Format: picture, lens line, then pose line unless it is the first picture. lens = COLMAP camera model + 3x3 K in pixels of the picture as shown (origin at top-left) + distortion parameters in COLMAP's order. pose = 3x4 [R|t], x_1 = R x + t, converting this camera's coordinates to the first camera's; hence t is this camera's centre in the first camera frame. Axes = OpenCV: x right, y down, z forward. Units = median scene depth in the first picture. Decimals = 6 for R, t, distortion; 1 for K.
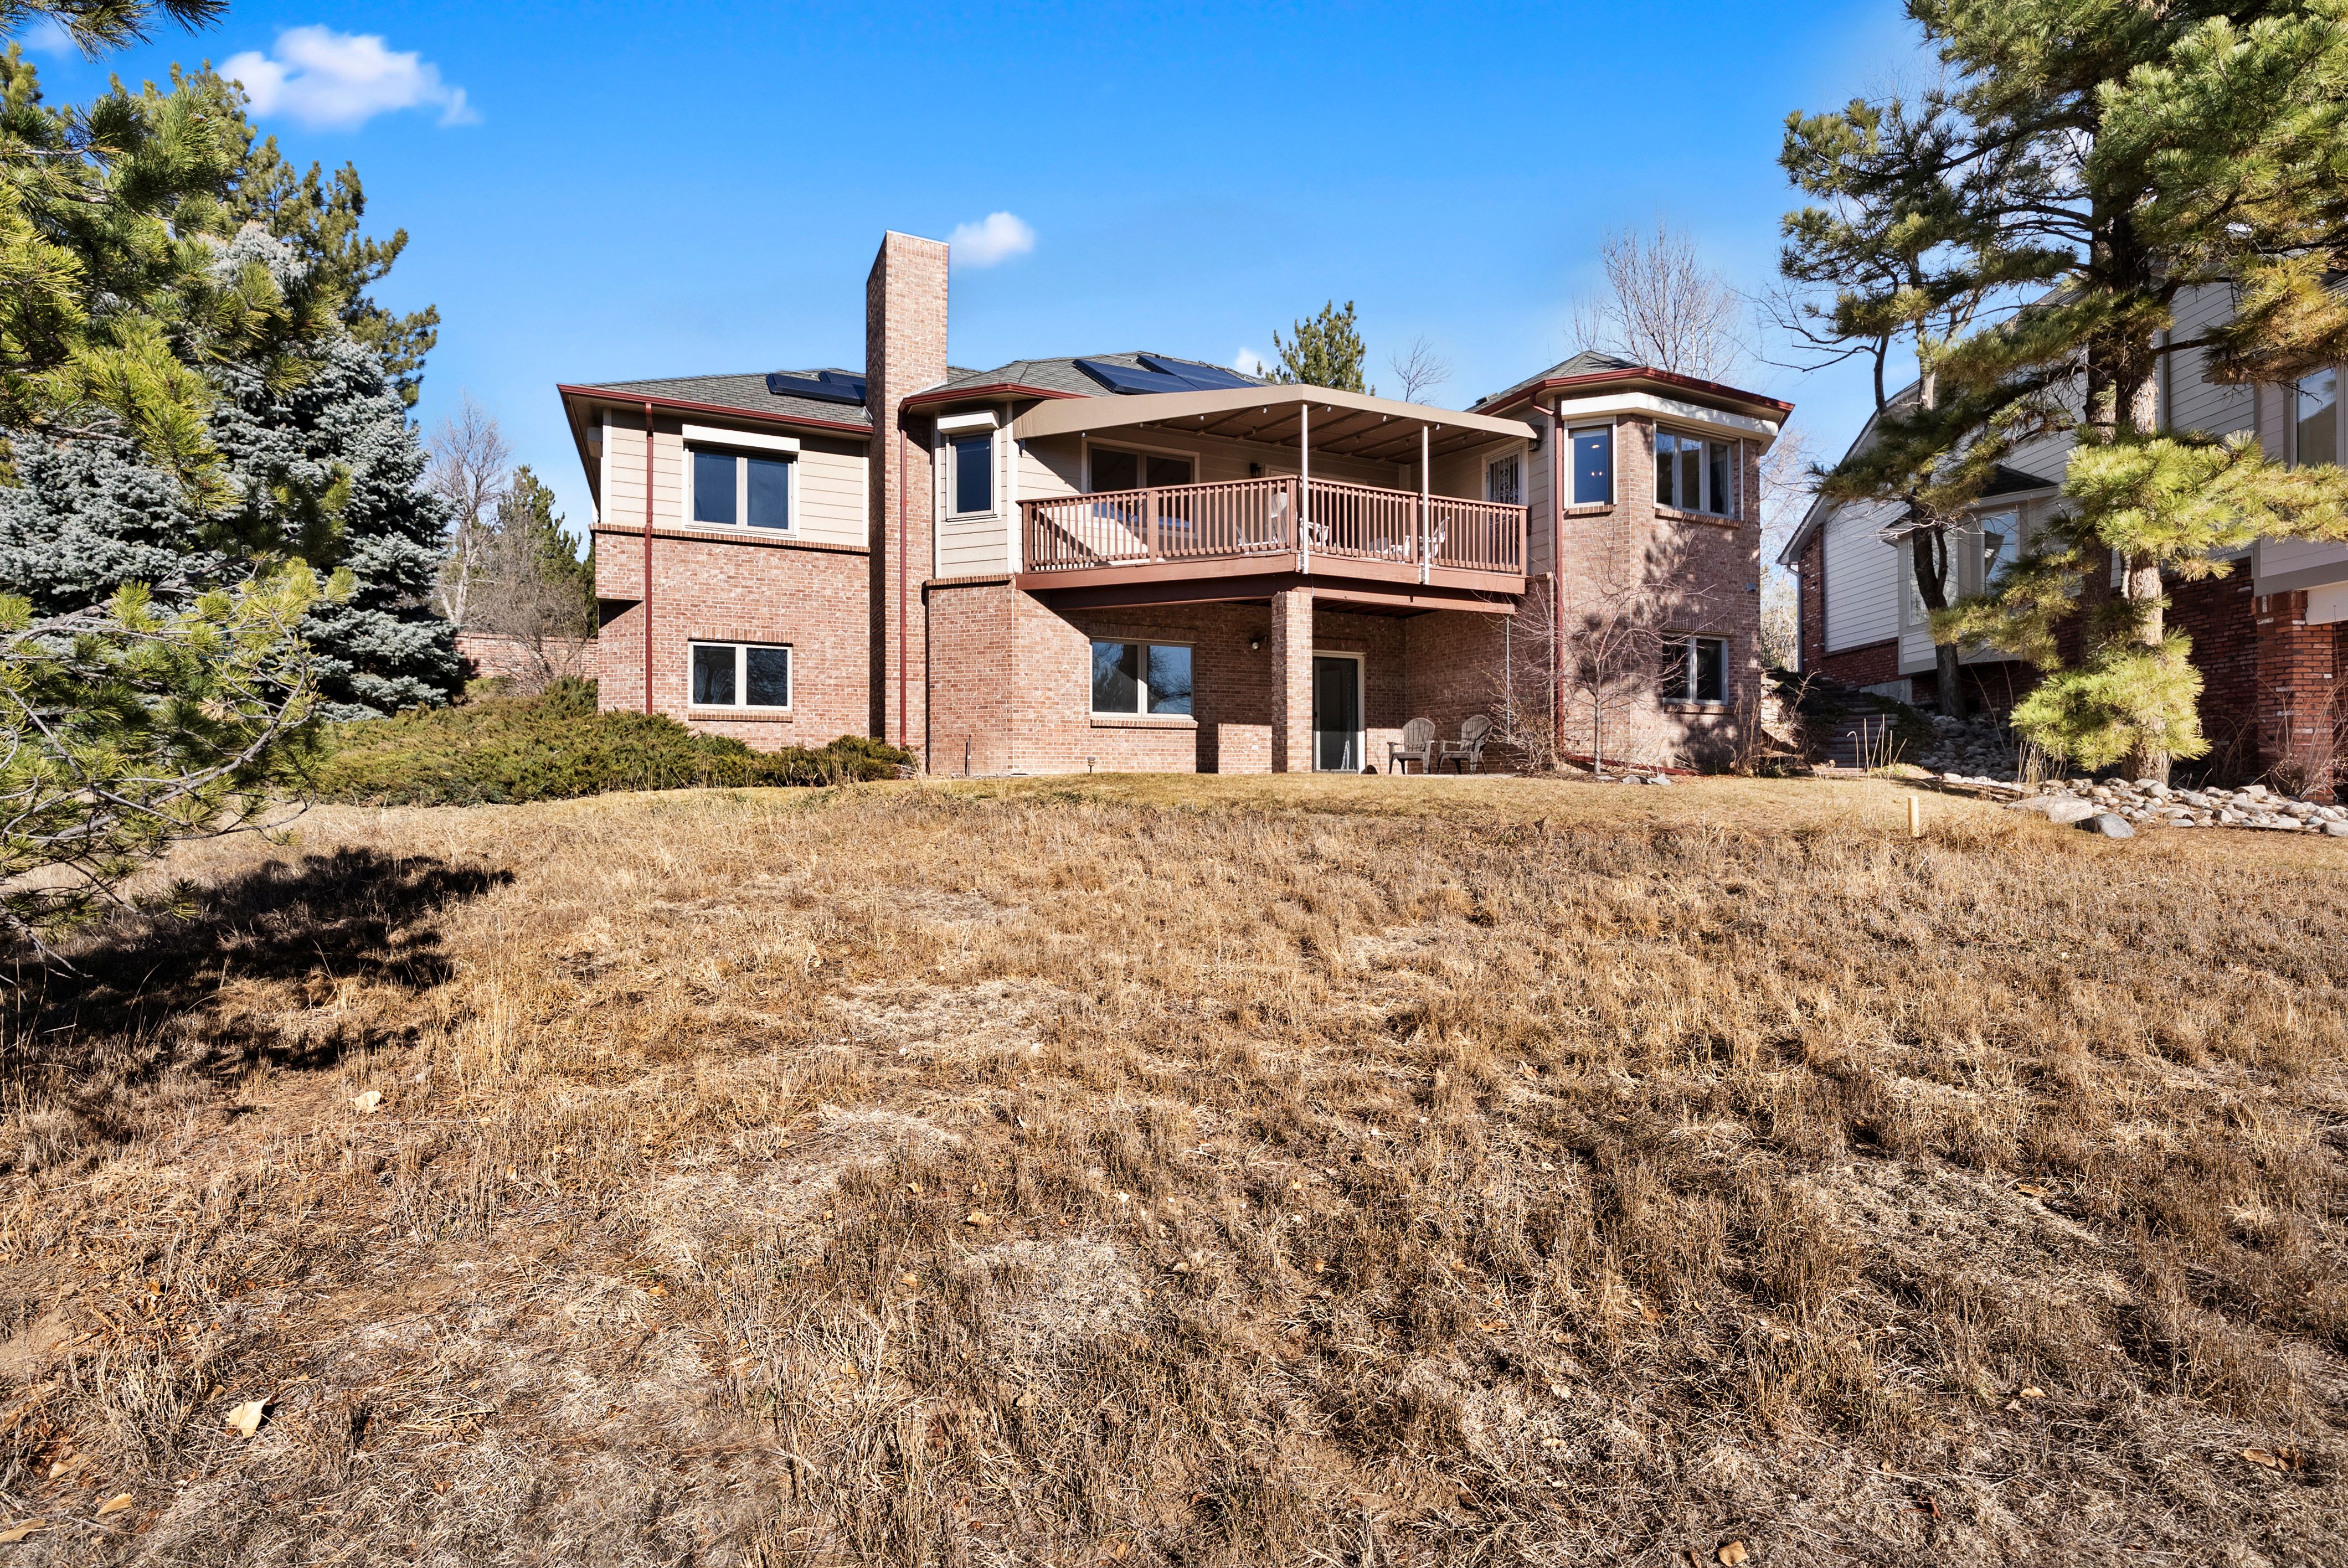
lens RADIAL K [[1040.9, 0, 1171.2], [0, 1040.9, 777.8], [0, 0, 1]] dist [-0.001908, -0.000043]
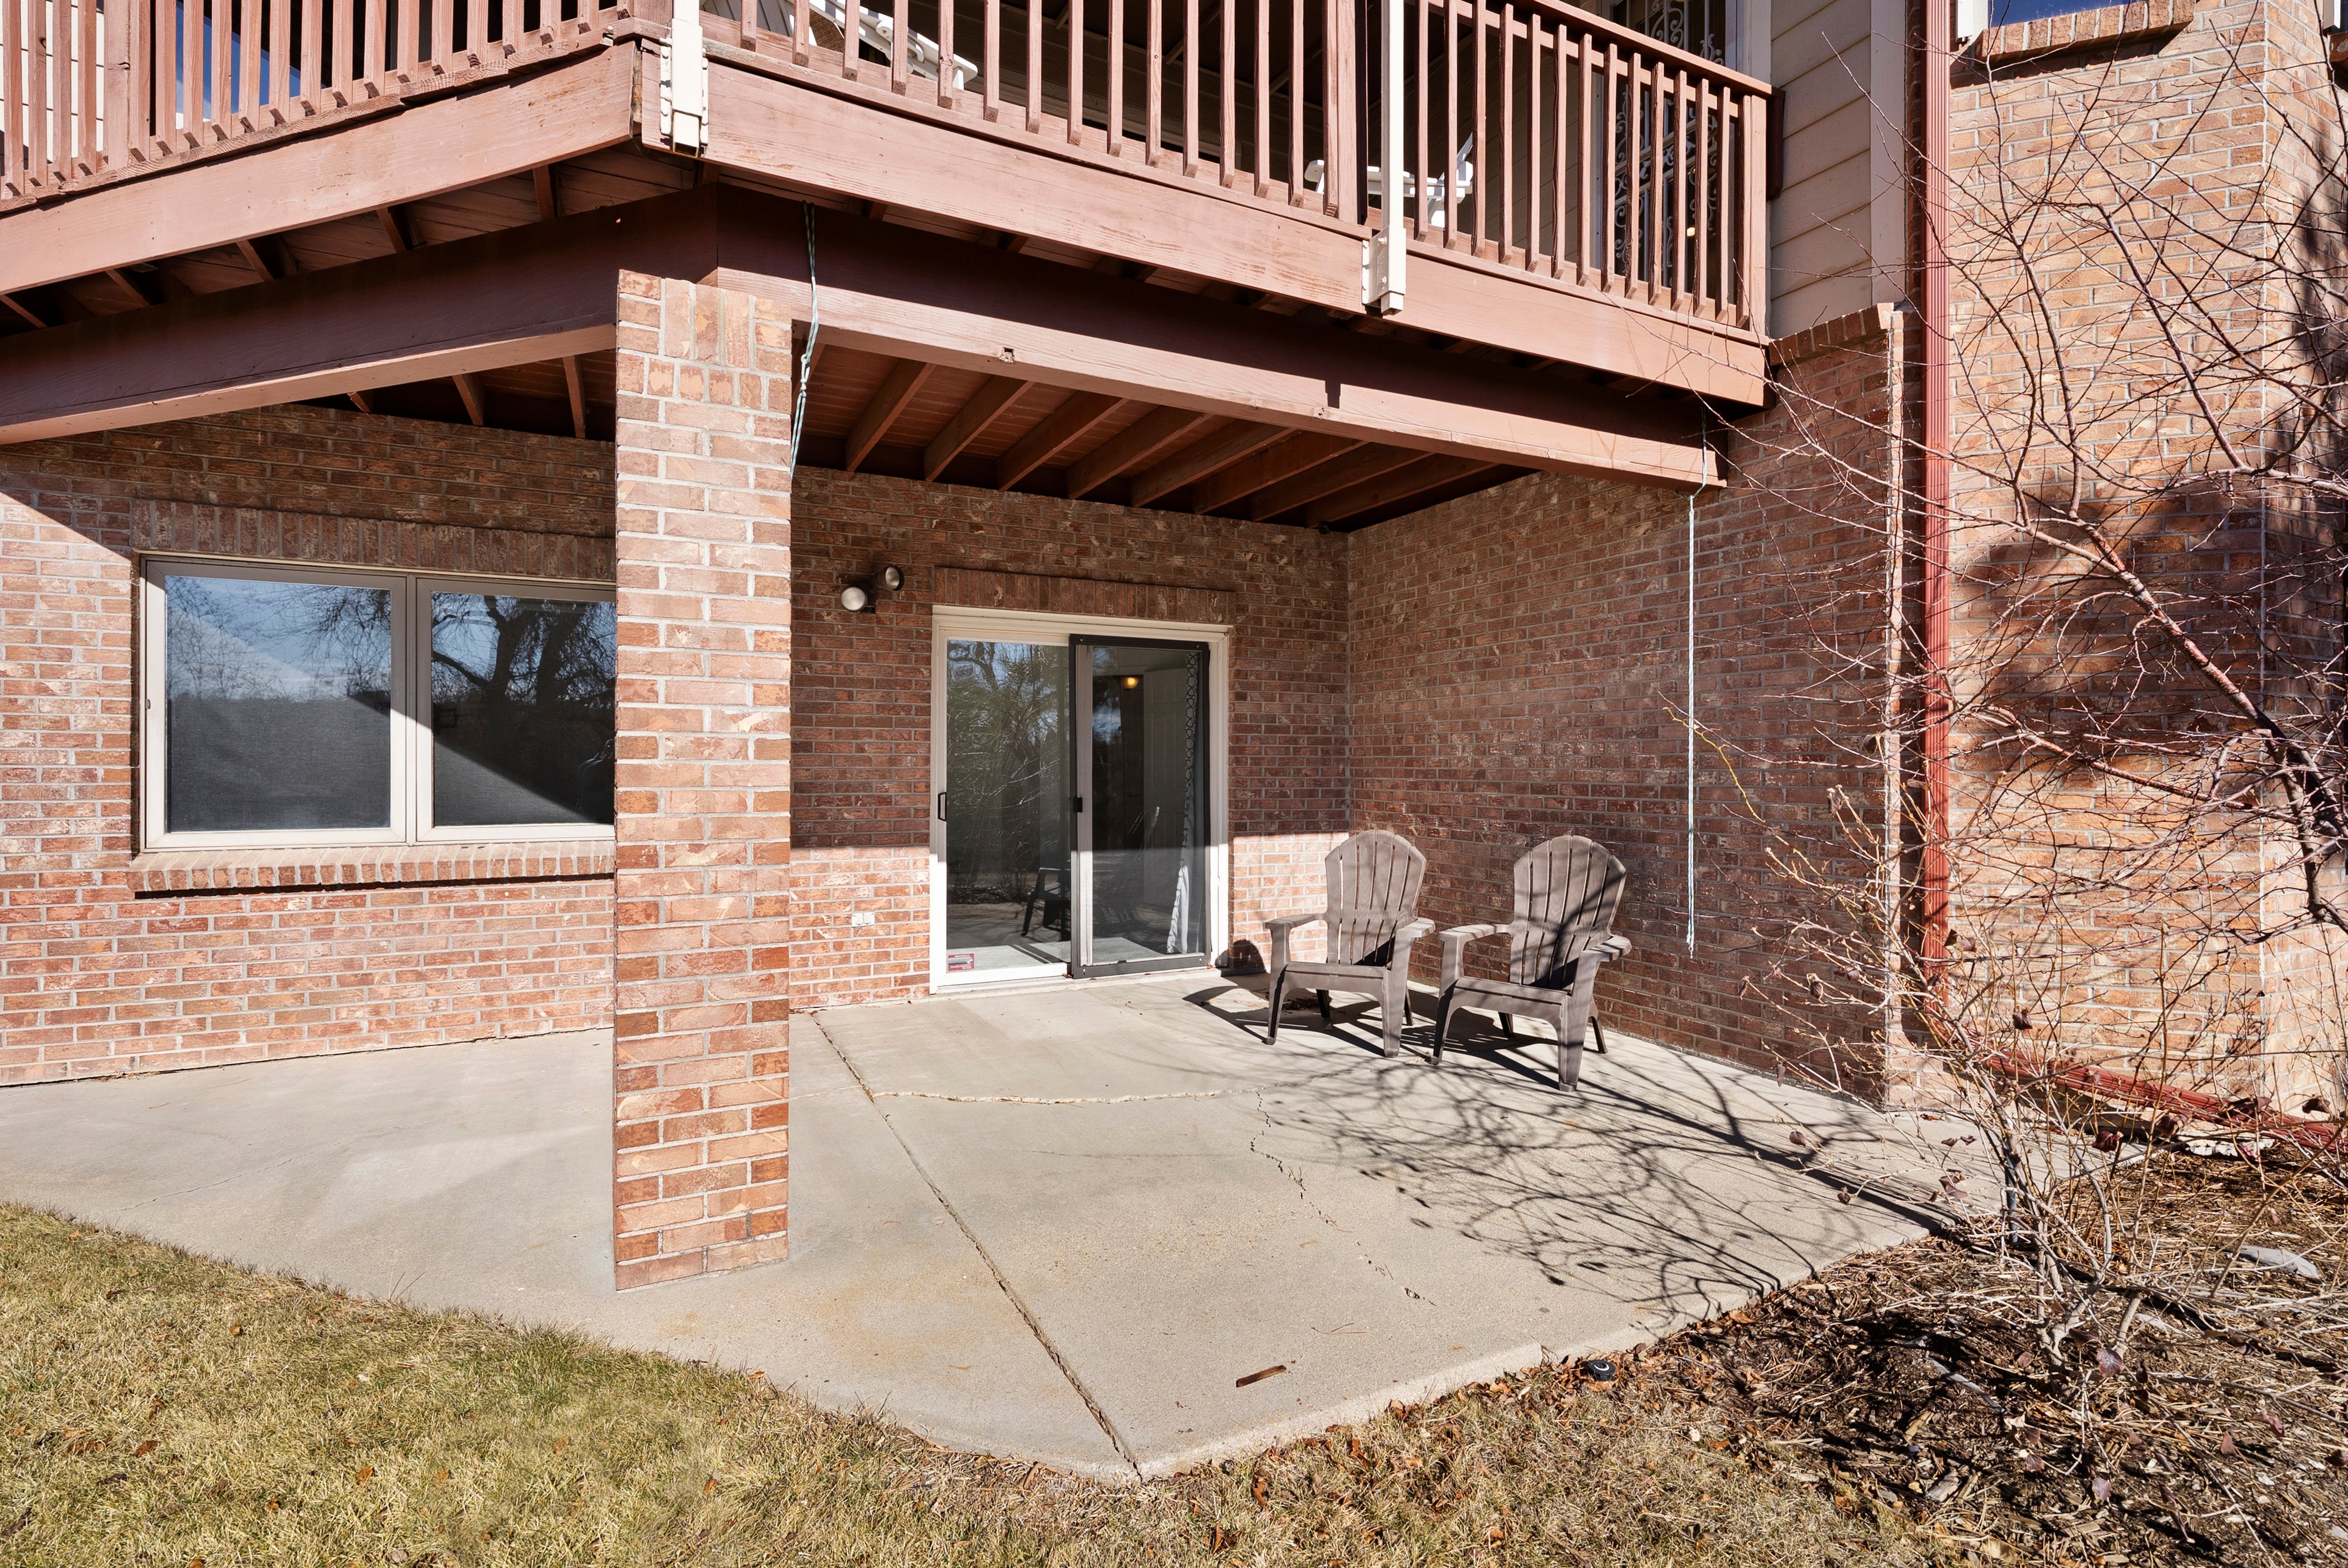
lens RADIAL K [[1040.9, 0, 1171.2], [0, 1040.9, 777.8], [0, 0, 1]] dist [-0.001908, -0.000043]
pose [[0.999750, 0.001598, 0.022290, 0.179305], [-0.002179, 0.999657, 0.026083, -0.087014], [-0.022240, -0.026125, 0.999411, 0.726350]]
